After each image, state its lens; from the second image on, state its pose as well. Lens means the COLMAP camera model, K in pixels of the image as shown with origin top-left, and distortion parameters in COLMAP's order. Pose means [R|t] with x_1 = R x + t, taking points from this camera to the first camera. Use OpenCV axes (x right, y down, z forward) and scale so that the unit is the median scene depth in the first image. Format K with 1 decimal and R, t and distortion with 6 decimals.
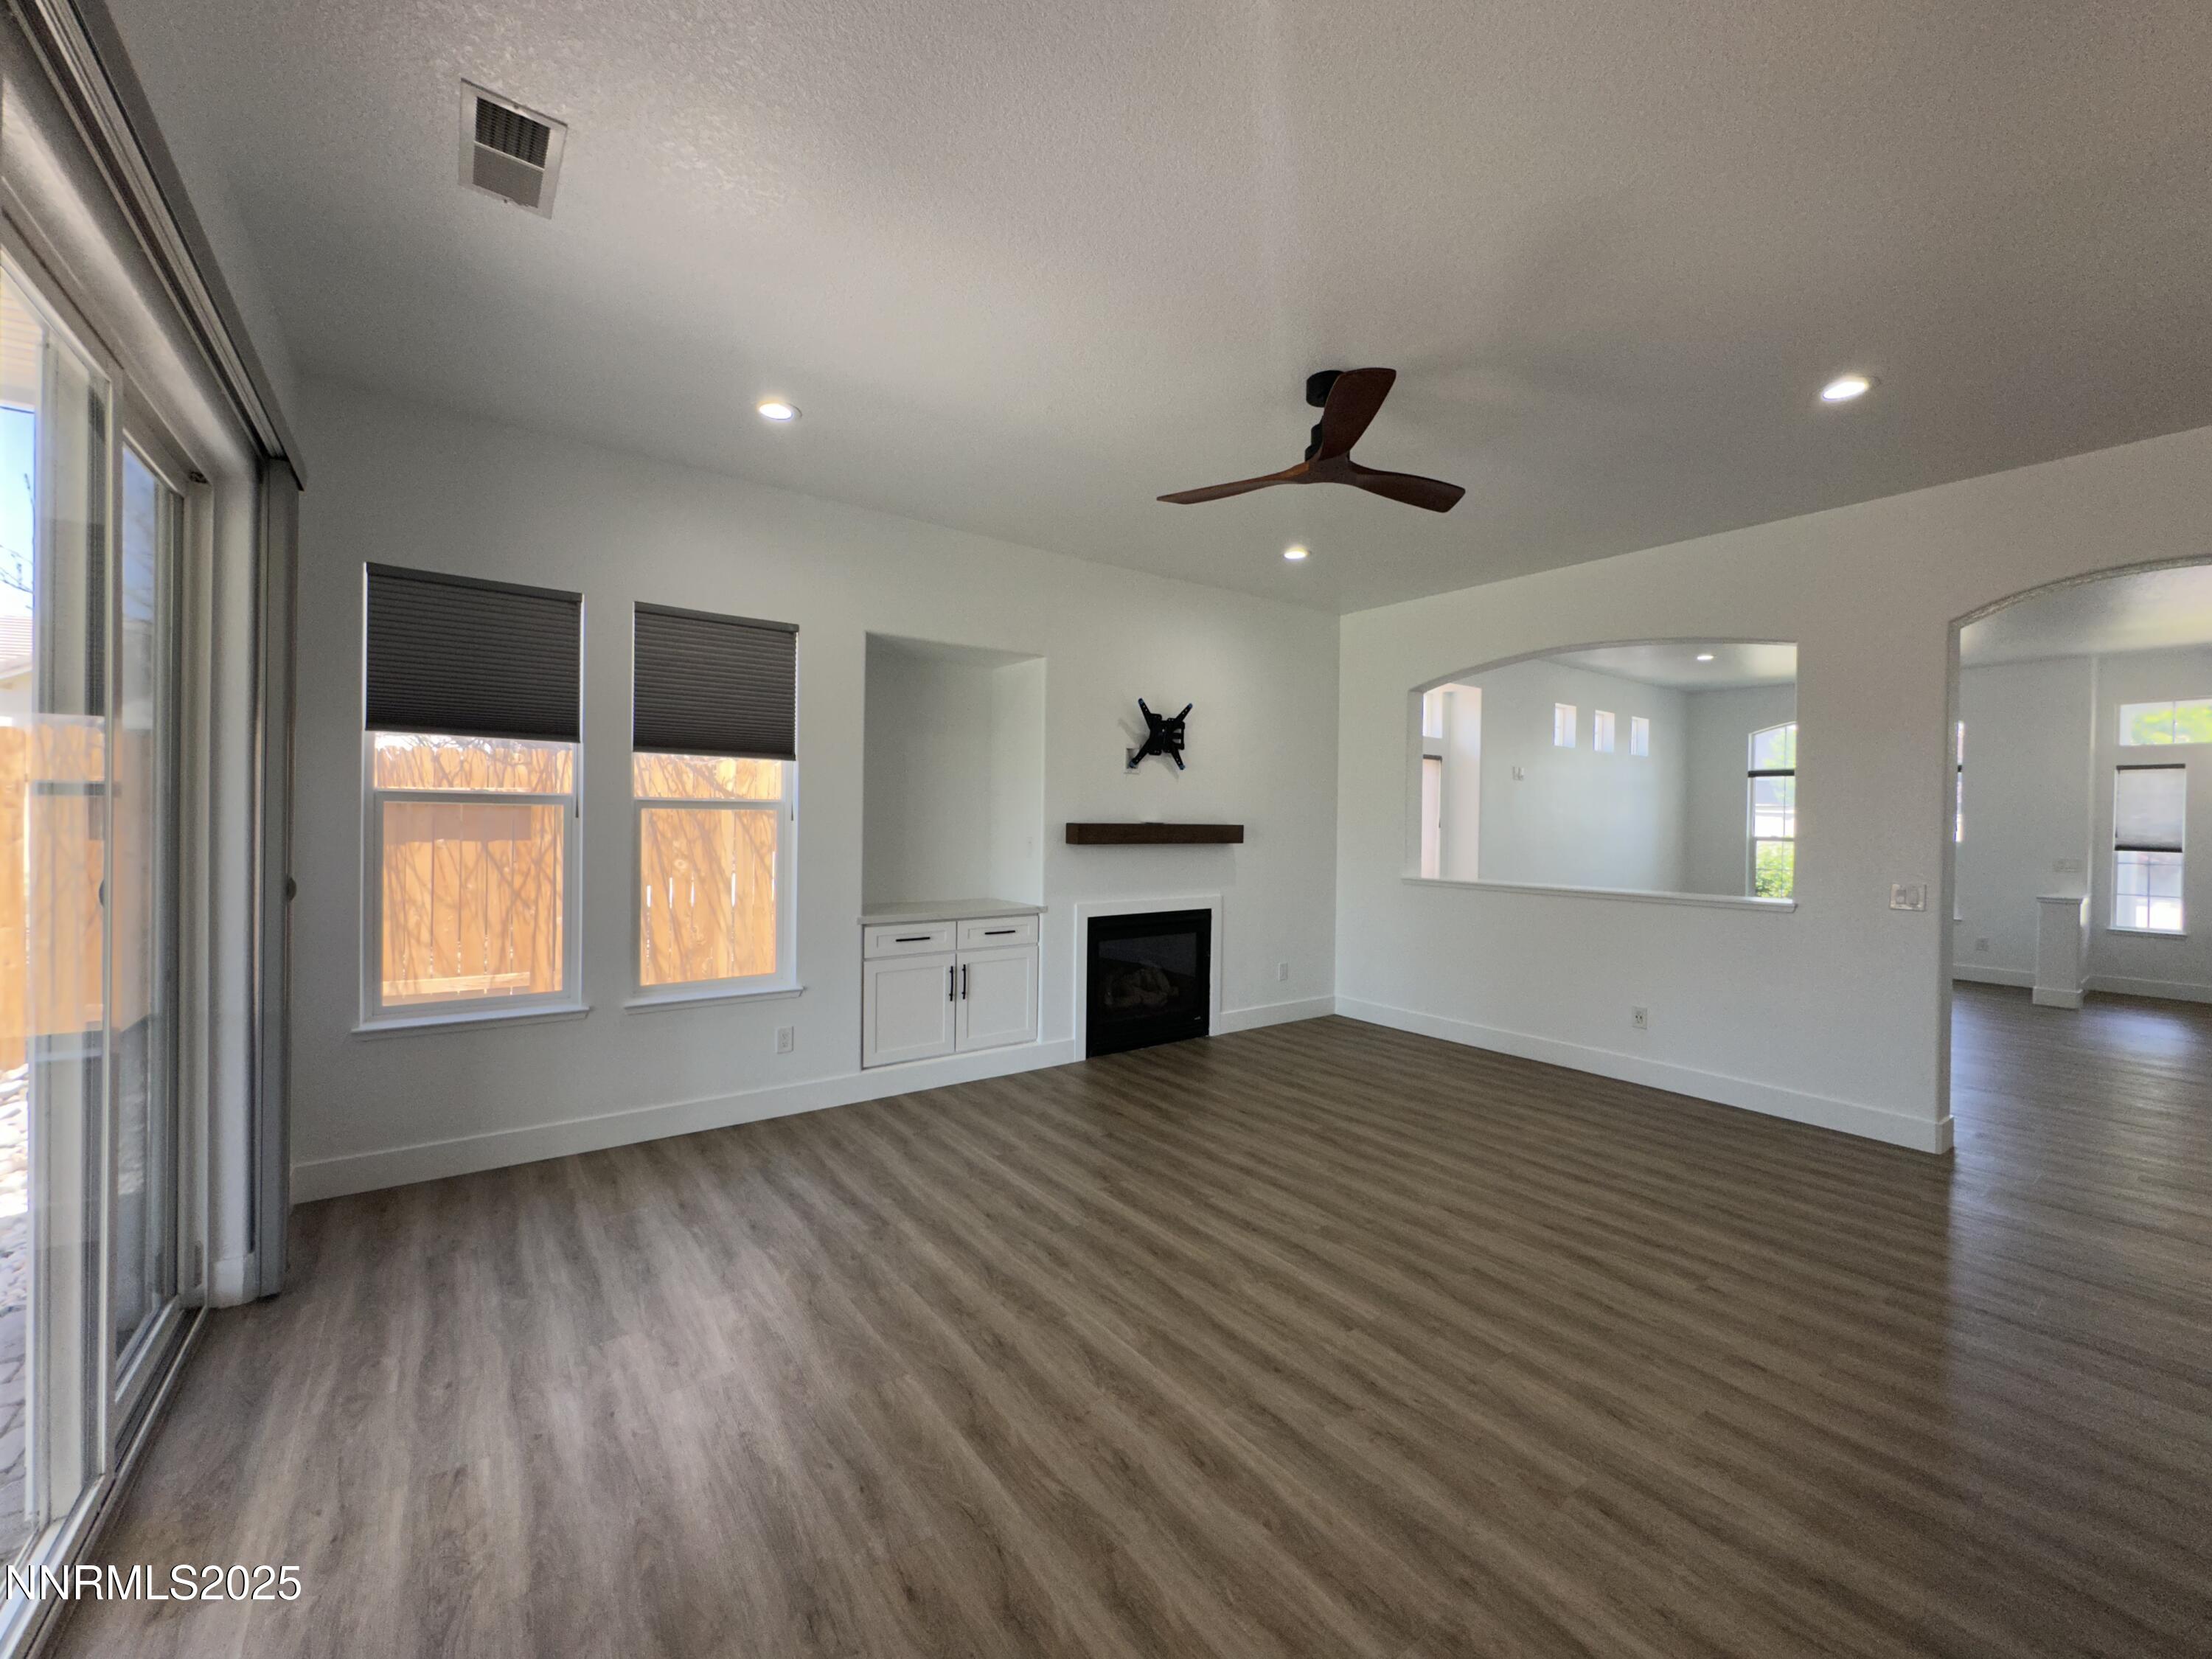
lens RADIAL K [[883.4, 0, 1105.9], [0, 883.4, 825.8], [0, 0, 1]] dist [-0.001957, 0.000408]
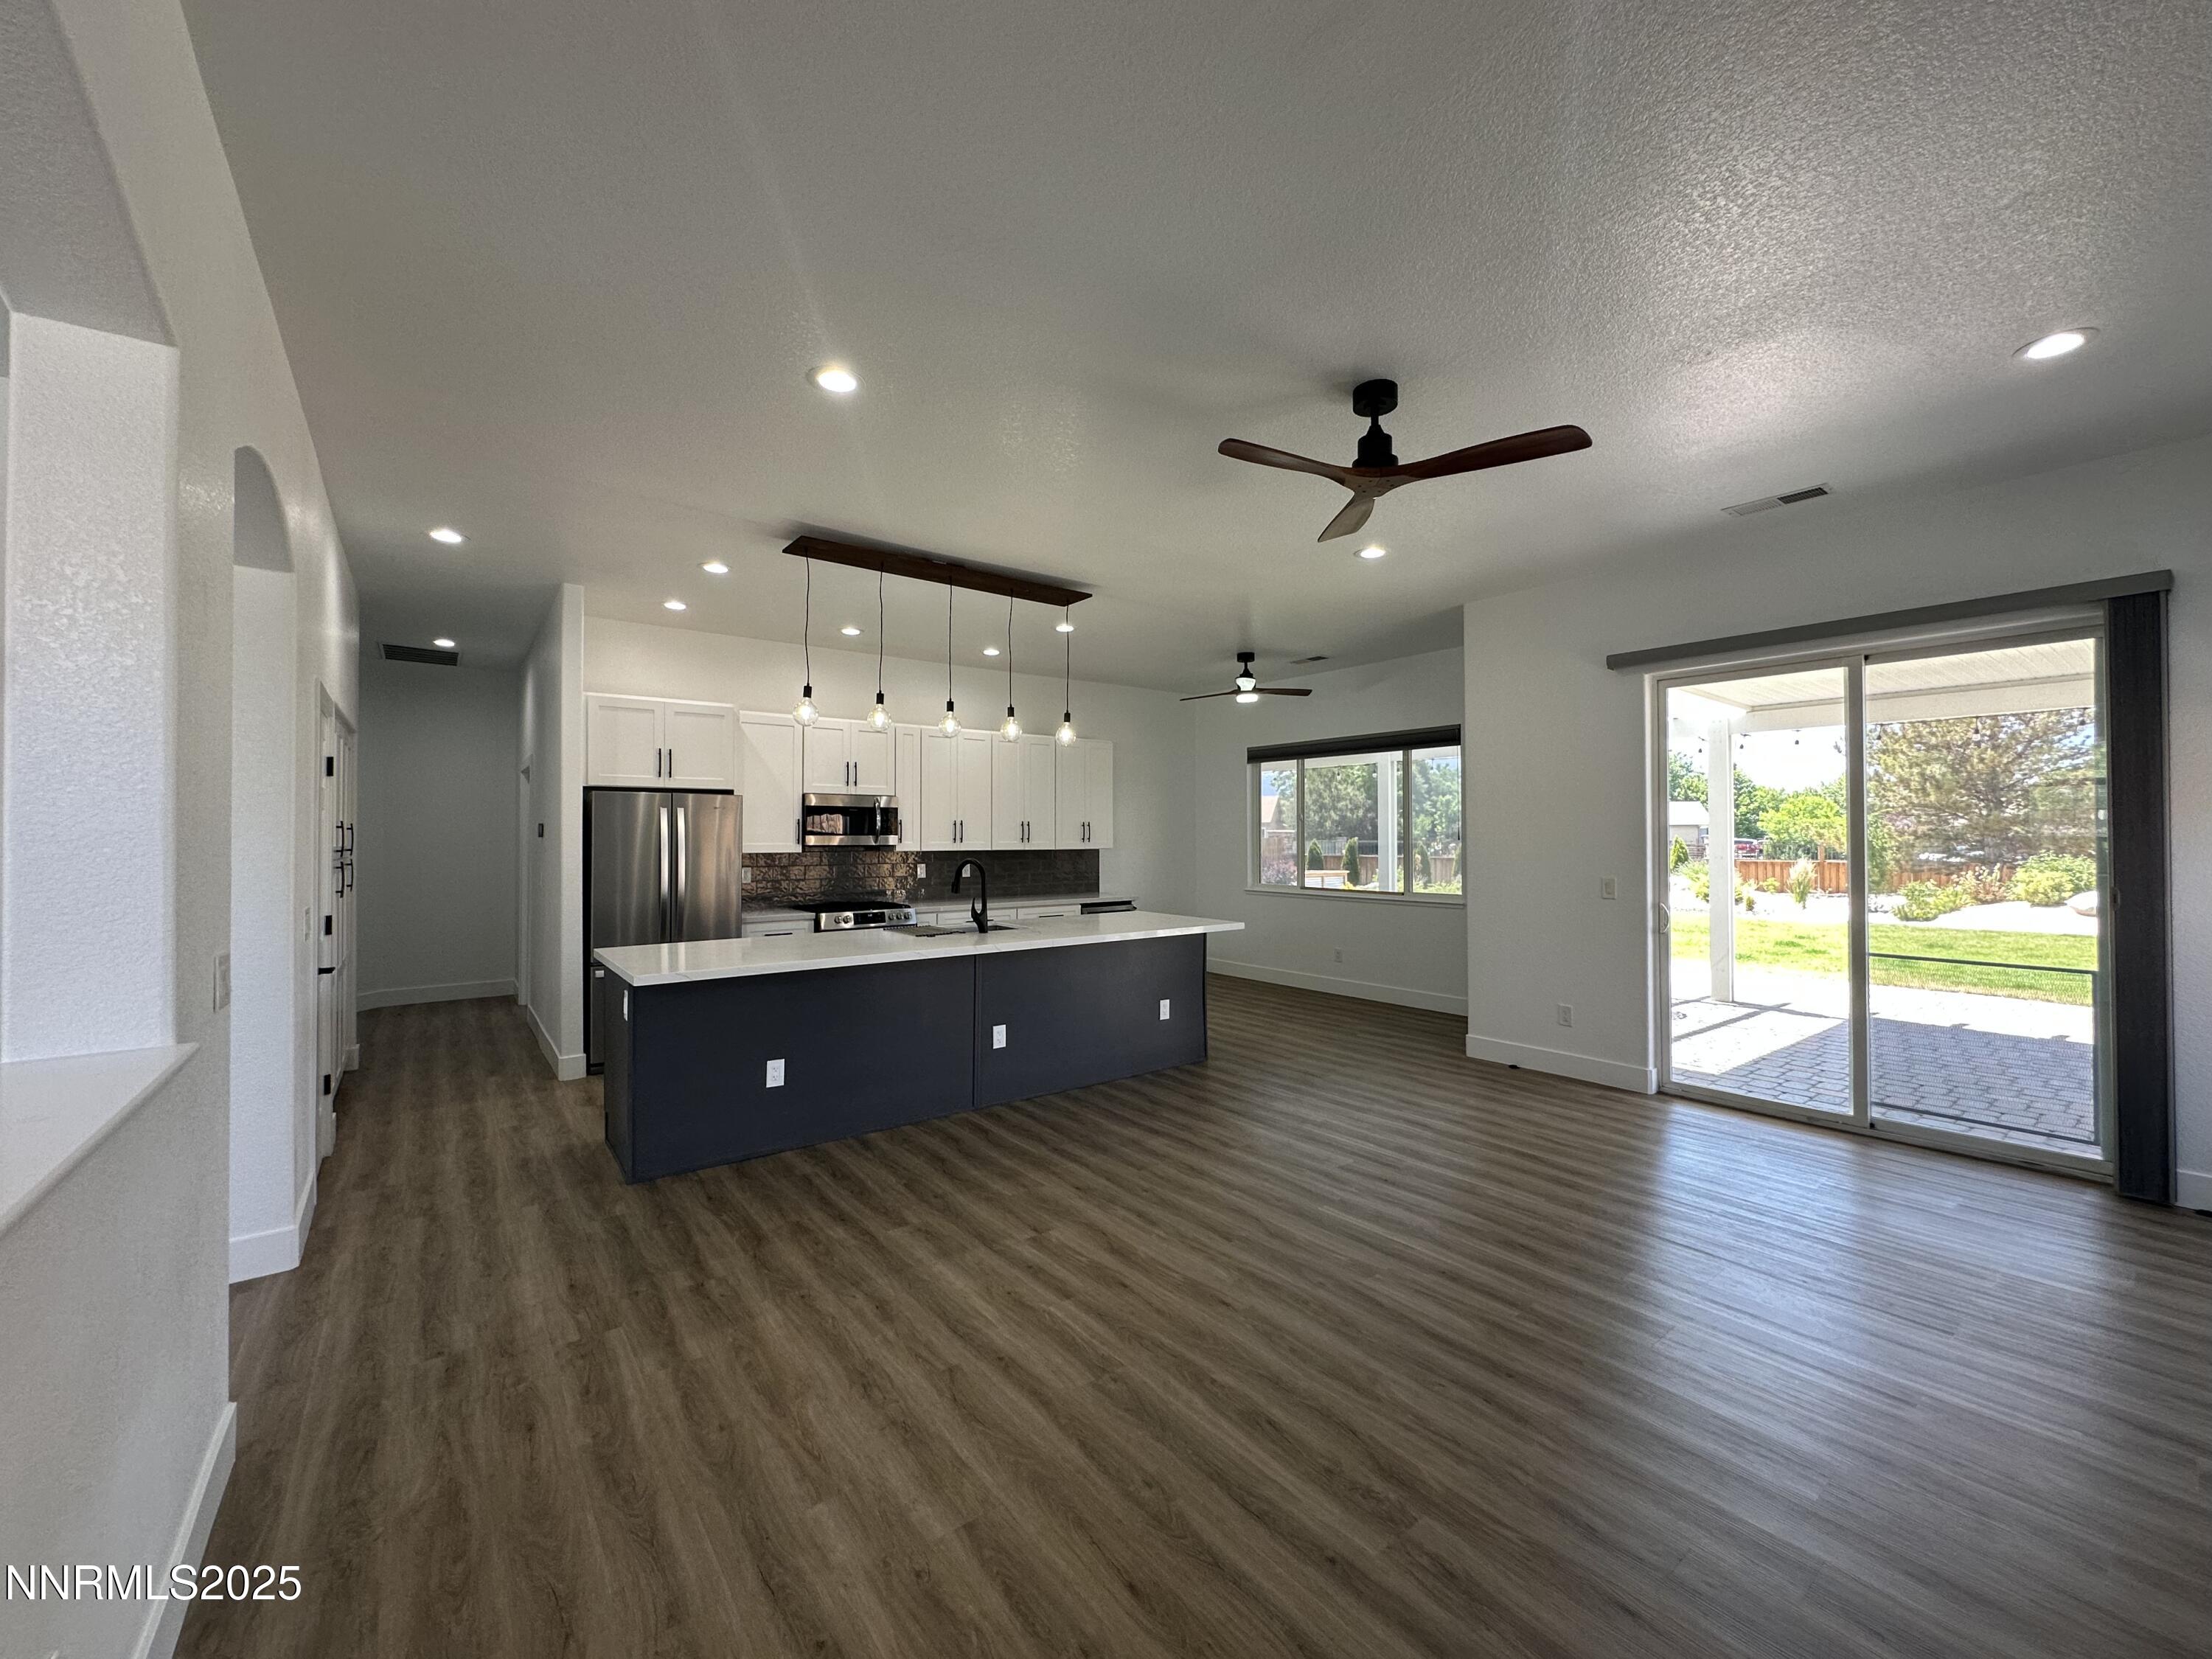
lens RADIAL K [[883.4, 0, 1105.9], [0, 883.4, 825.8], [0, 0, 1]] dist [-0.001957, 0.000408]
pose [[-0.999769, -0.010357, -0.018833, 0.426616], [-0.010242, 0.999928, -0.006206, -0.007817], [0.018896, -0.006012, -0.999803, 1.499565]]
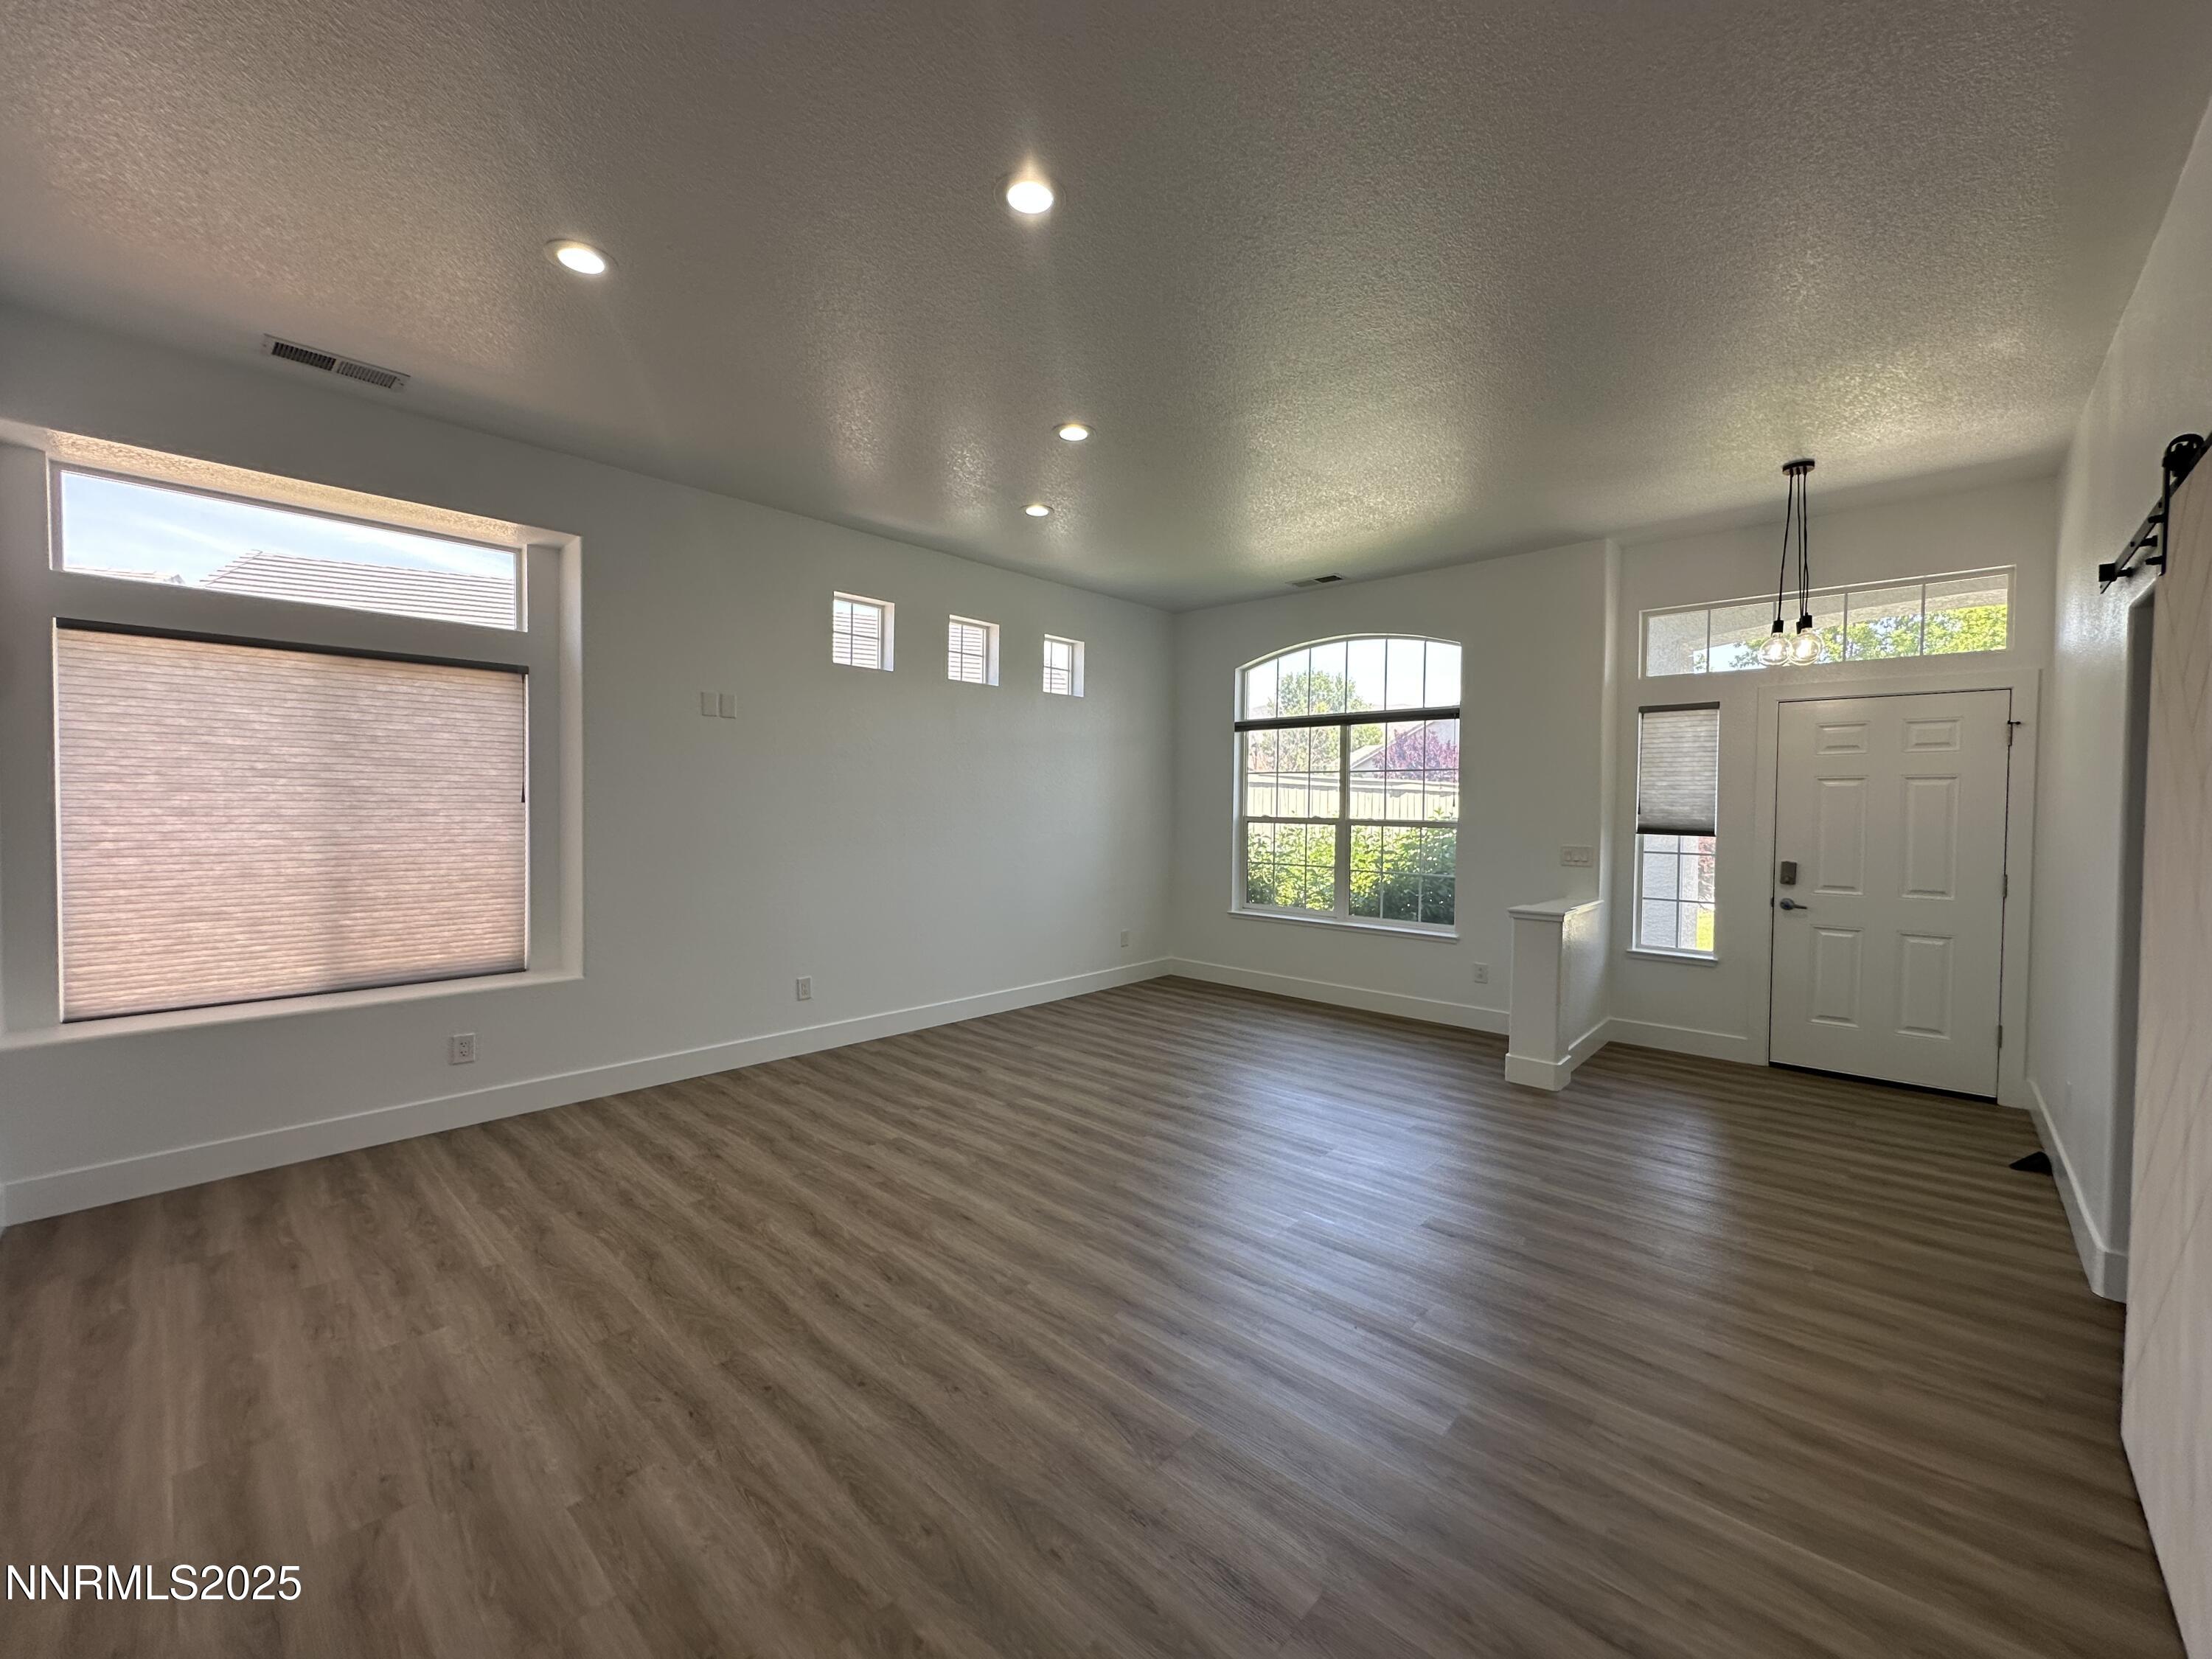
lens RADIAL K [[879.7, 0, 1107.8], [0, 879.7, 831.5], [0, 0, 1]] dist [-0.001307, 0.000717]
pose [[0.981843, -0.009469, 0.189461, 1.218662], [0.004989, 0.999697, 0.024108, 0.016080], [-0.189632, -0.022725, 0.981592, 0.822535]]
